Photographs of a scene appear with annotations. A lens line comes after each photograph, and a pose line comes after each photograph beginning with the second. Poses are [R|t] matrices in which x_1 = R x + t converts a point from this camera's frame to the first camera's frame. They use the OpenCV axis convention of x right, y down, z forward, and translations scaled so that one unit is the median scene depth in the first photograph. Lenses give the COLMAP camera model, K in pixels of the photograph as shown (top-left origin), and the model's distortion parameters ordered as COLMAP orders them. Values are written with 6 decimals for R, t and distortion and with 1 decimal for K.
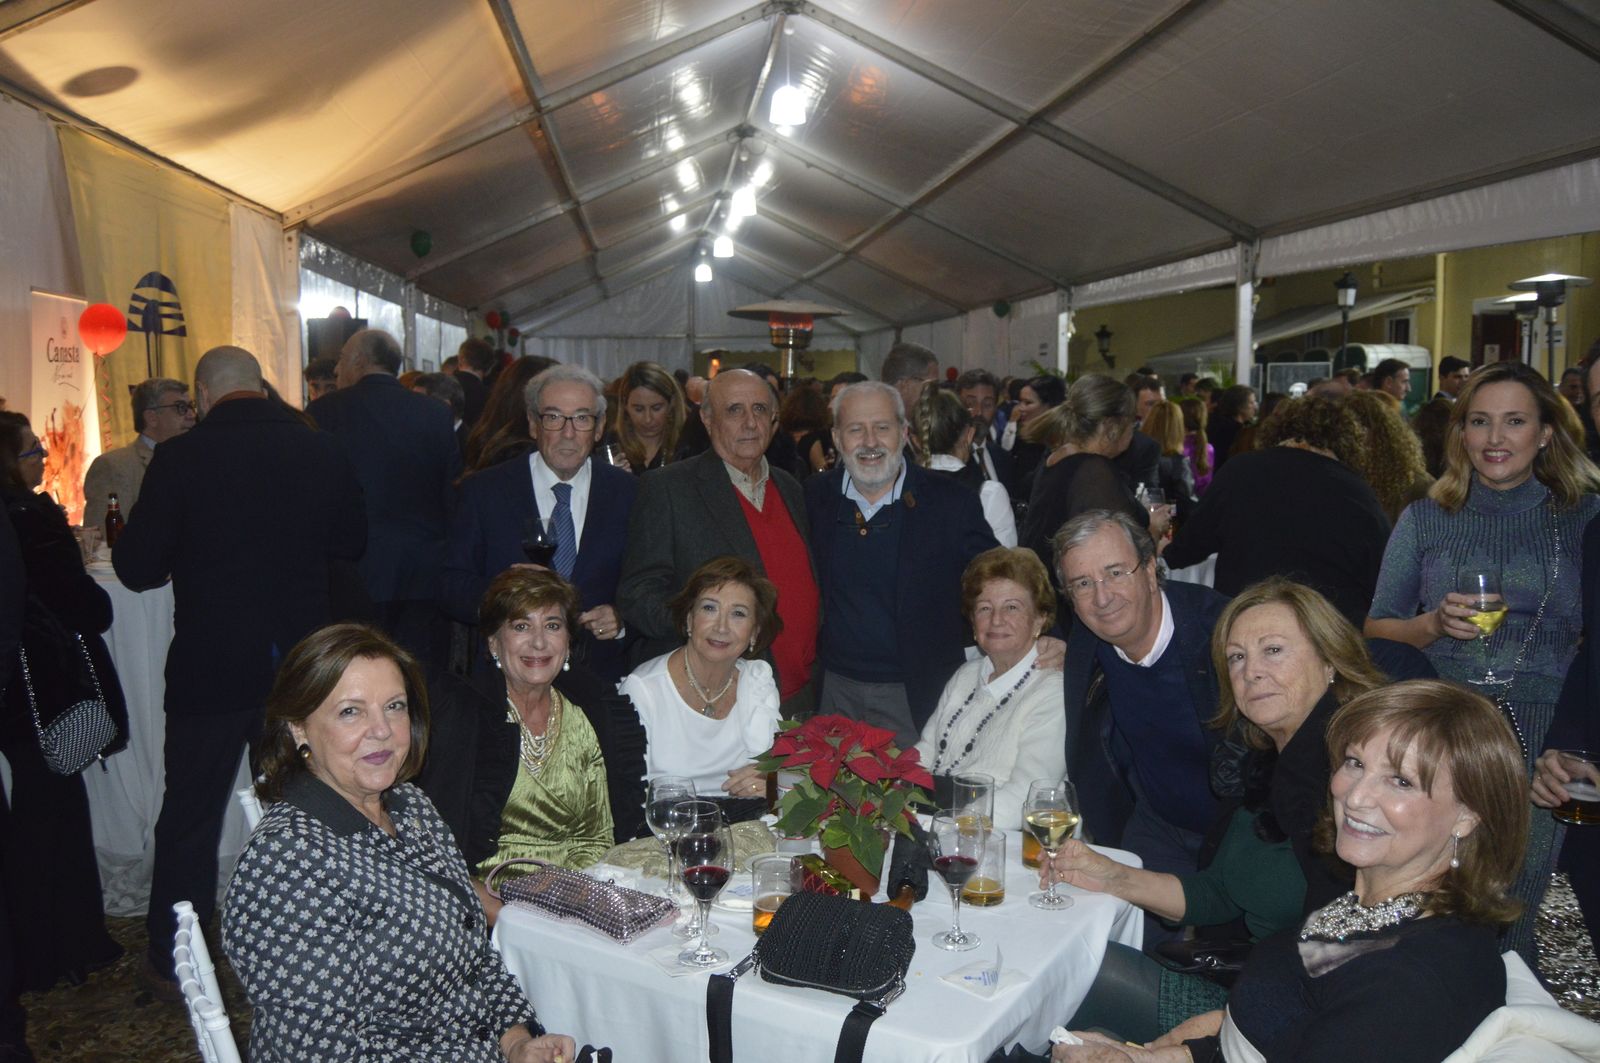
lens RADIAL K [[1356.8, 0, 800.0], [0, 1356.8, 531.5], [0, 0, 1]] dist [-0.077784, 0.019948]
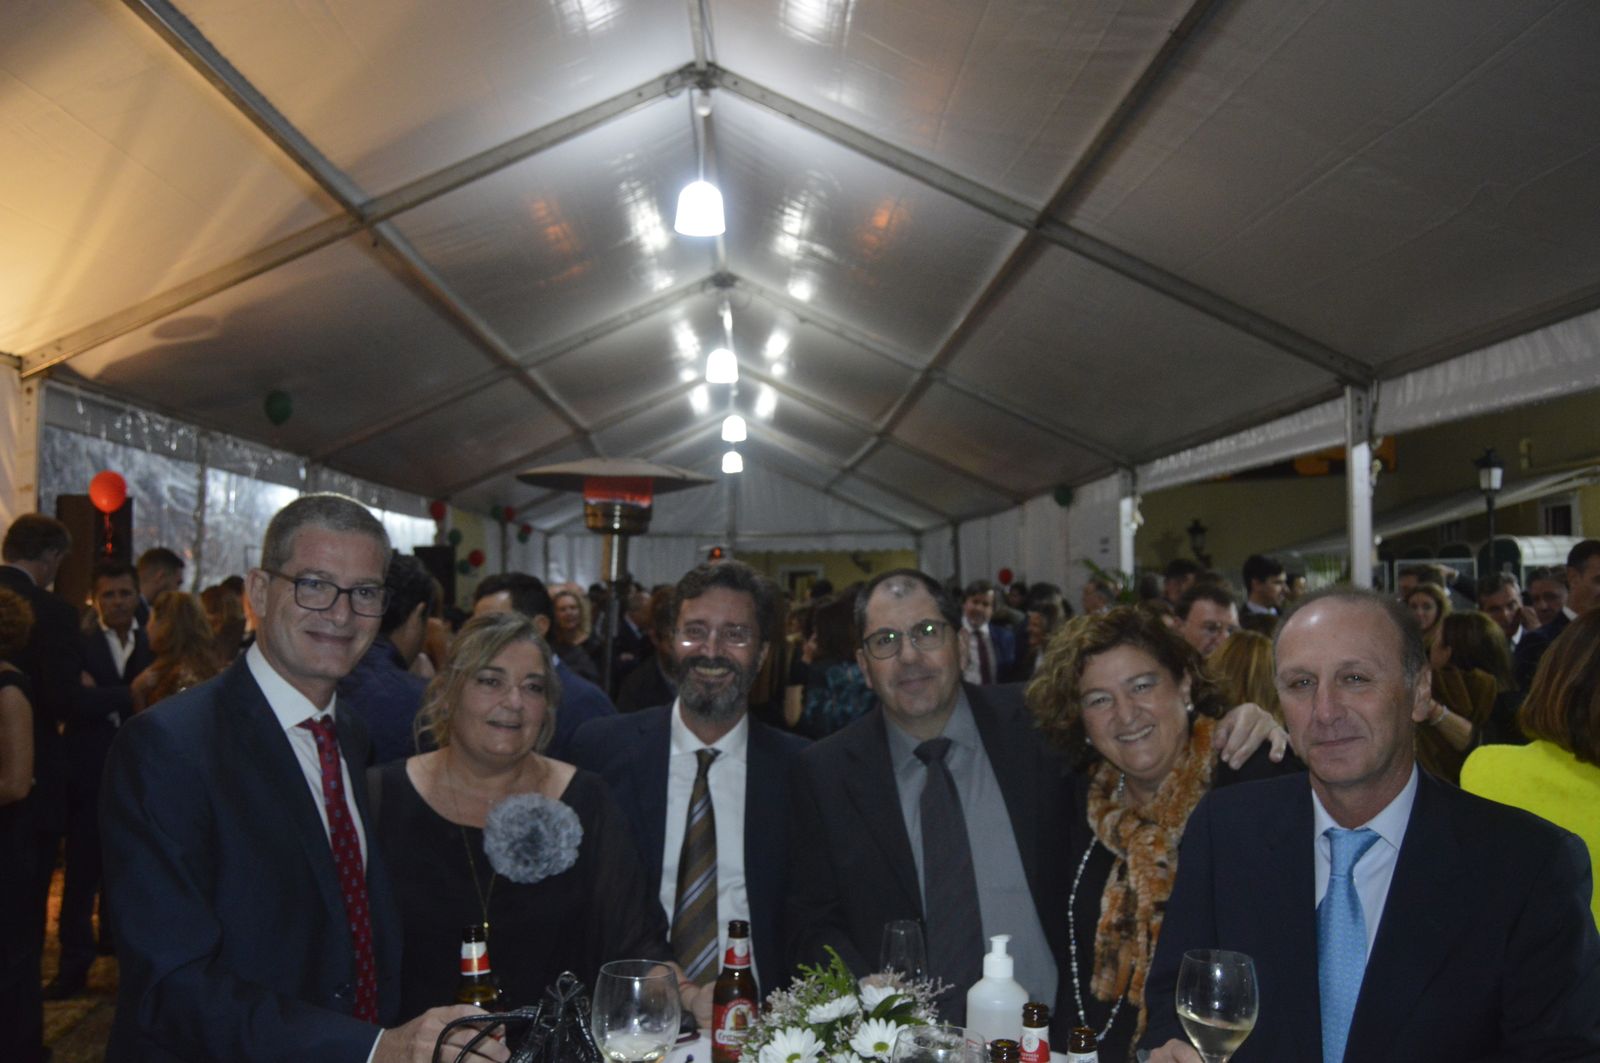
lens RADIAL K [[1356.8, 0, 800.0], [0, 1356.8, 531.5], [0, 0, 1]] dist [-0.077784, 0.019948]
pose [[0.996510, -0.001674, -0.083456, 0.067849], [-0.010729, 0.988938, -0.147943, -0.023244], [0.082781, 0.148322, 0.985468, 0.201161]]
